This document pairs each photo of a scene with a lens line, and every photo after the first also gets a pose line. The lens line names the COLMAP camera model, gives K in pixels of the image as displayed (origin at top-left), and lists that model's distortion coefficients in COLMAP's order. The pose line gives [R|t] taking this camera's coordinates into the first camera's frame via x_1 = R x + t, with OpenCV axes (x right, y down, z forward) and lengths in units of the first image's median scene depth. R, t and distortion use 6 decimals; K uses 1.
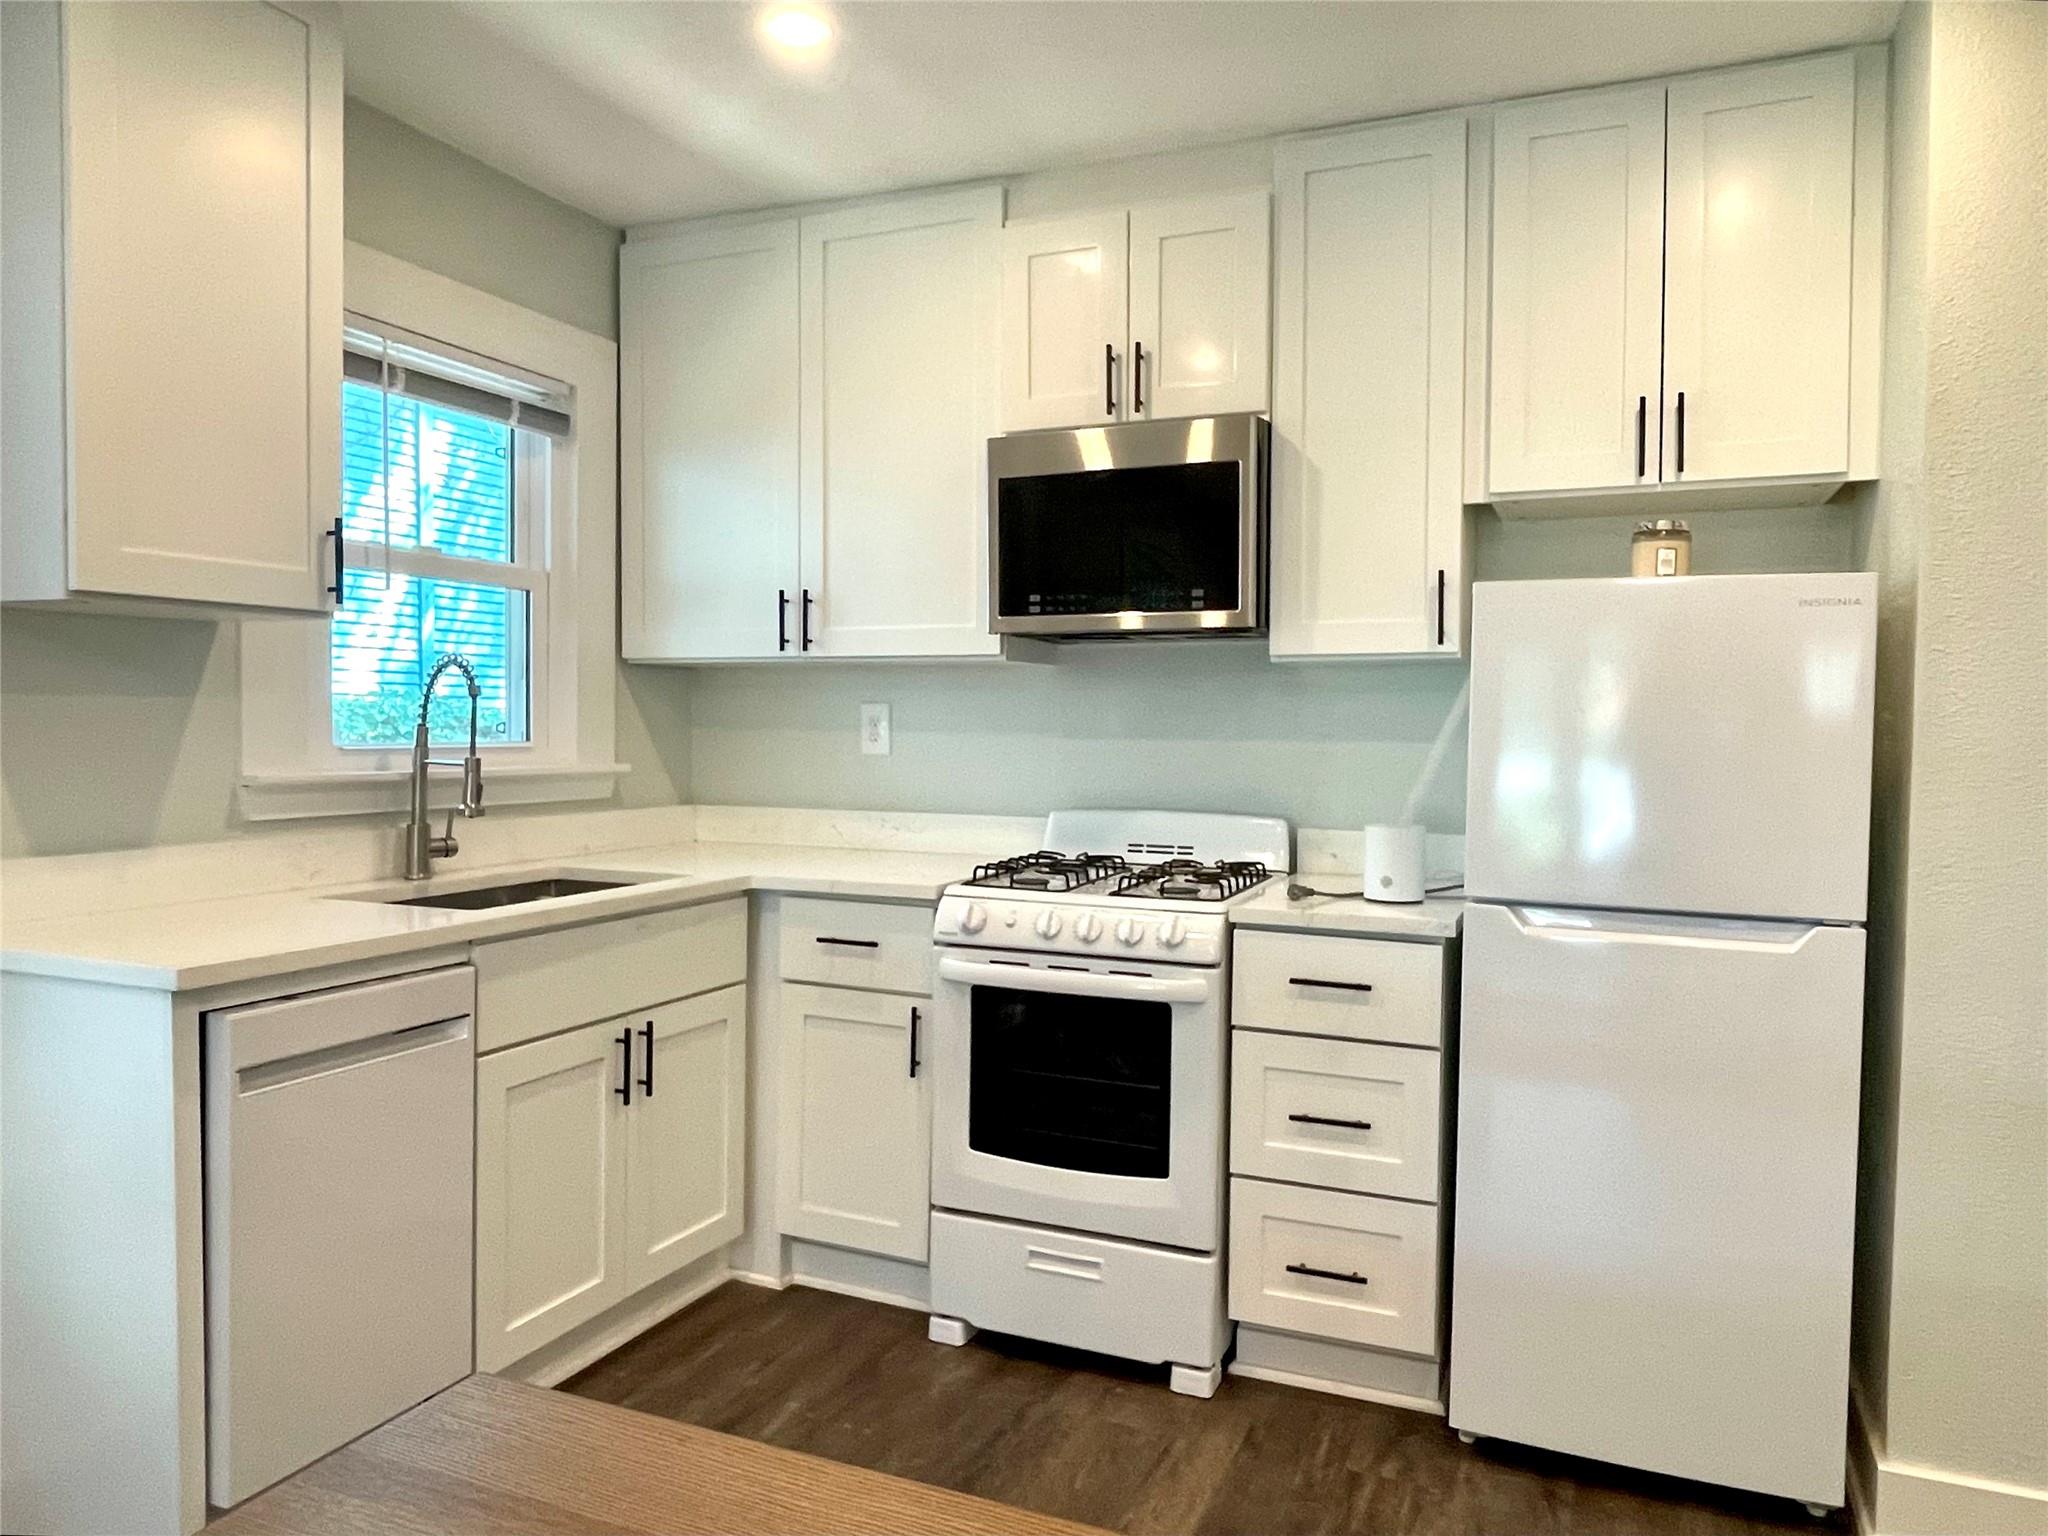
lens RADIAL K [[1341.2, 0, 1062.0], [0, 1341.2, 765.0], [0, 0, 1]] dist [0.021689, -0.047019]
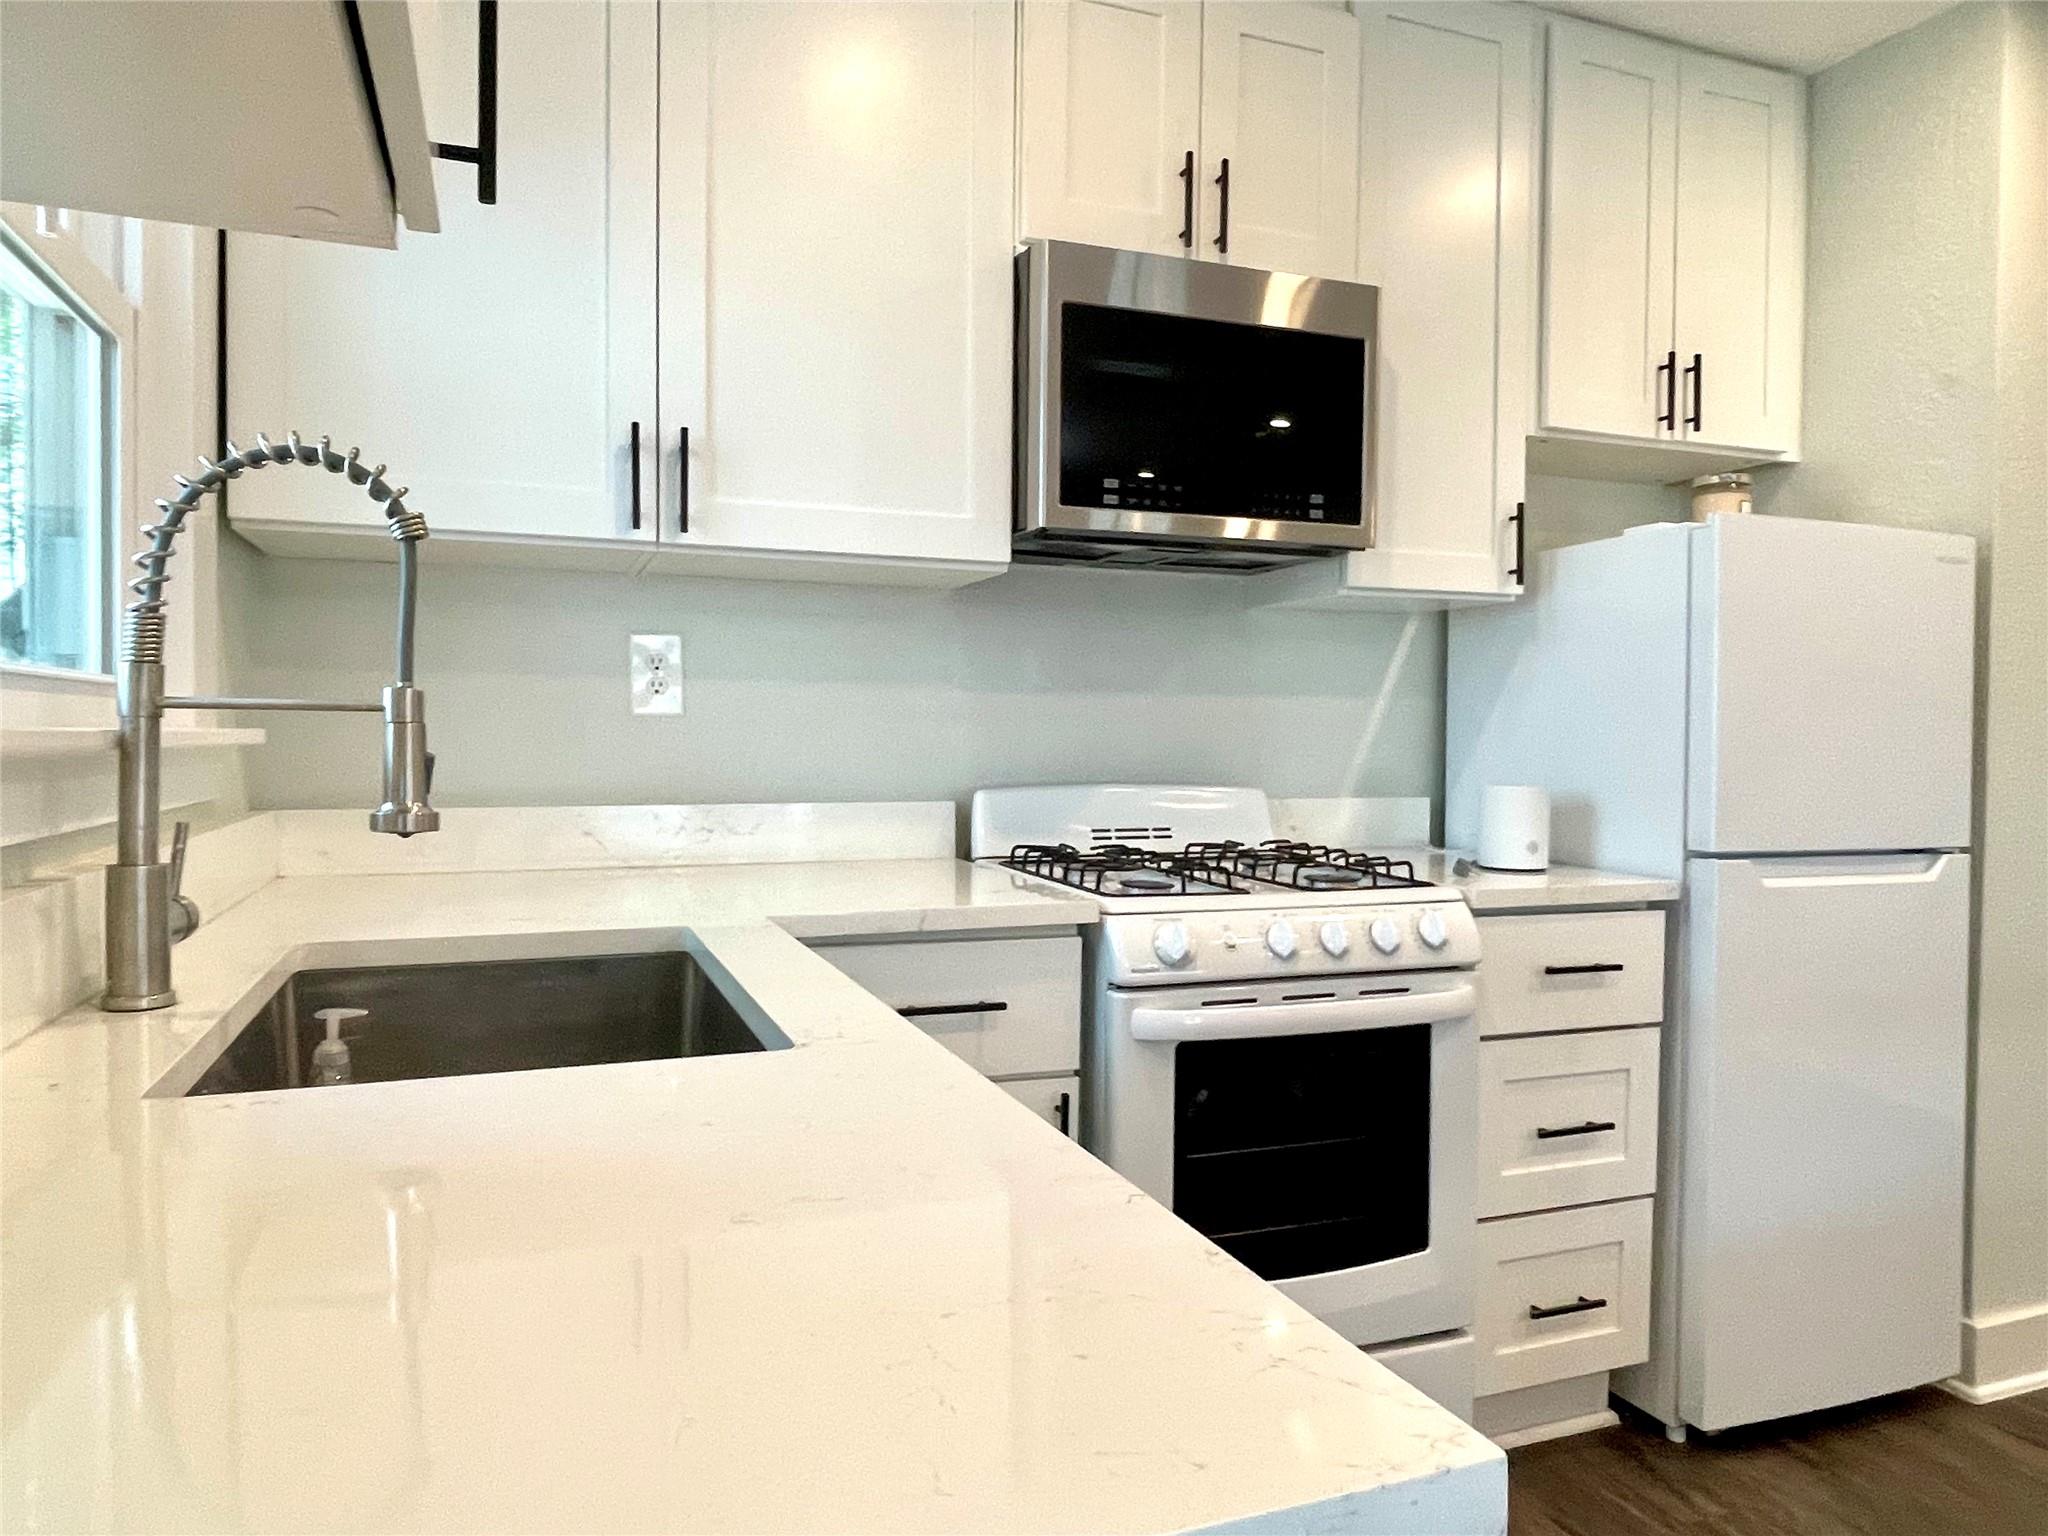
lens RADIAL K [[1322.1, 0, 1009.5], [0, 1322.1, 766.7], [0, 0, 1]] dist [-0.002058, -0.003125]
pose [[0.734061, -0.020563, 0.678772, -0.557983], [0.019661, 0.999766, 0.009025, 0.017667], [-0.678799, 0.006721, 0.734293, 0.554432]]
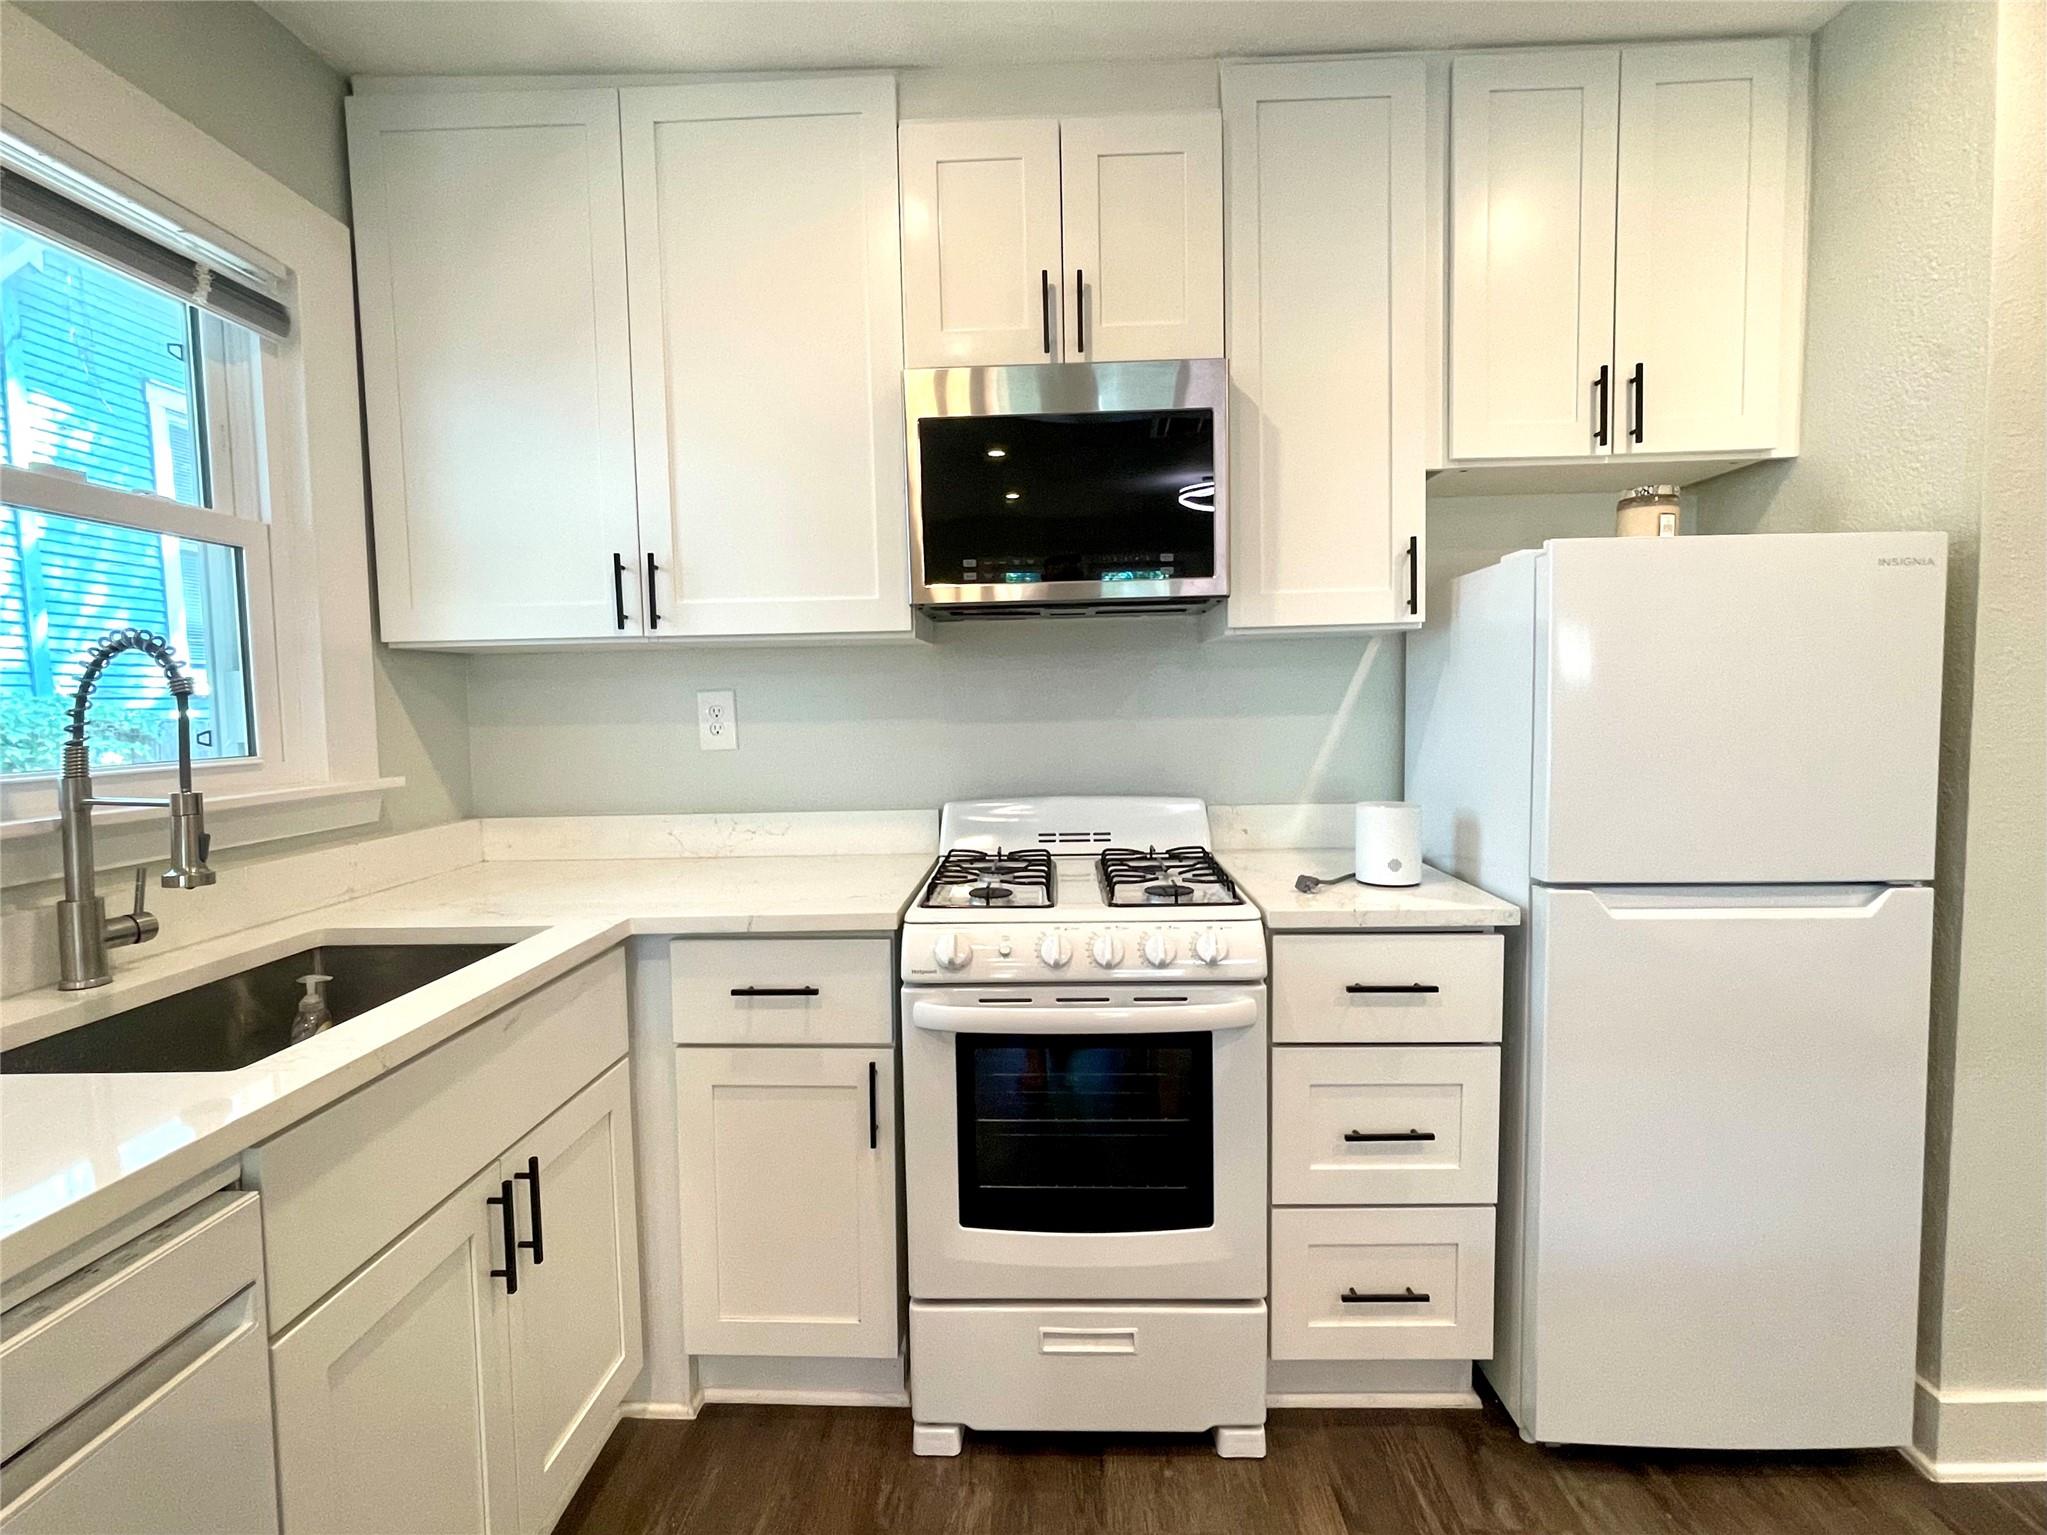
lens RADIAL K [[968.8, 0, 1027.7], [0, 968.8, 764.4], [0, 0, 1]] dist [-0.004180, 0.001128]
pose [[0.935779, -0.051844, 0.348756, -0.218193], [0.039661, 0.998331, 0.041988, -0.021245], [-0.350350, -0.025460, 0.936273, 0.422834]]
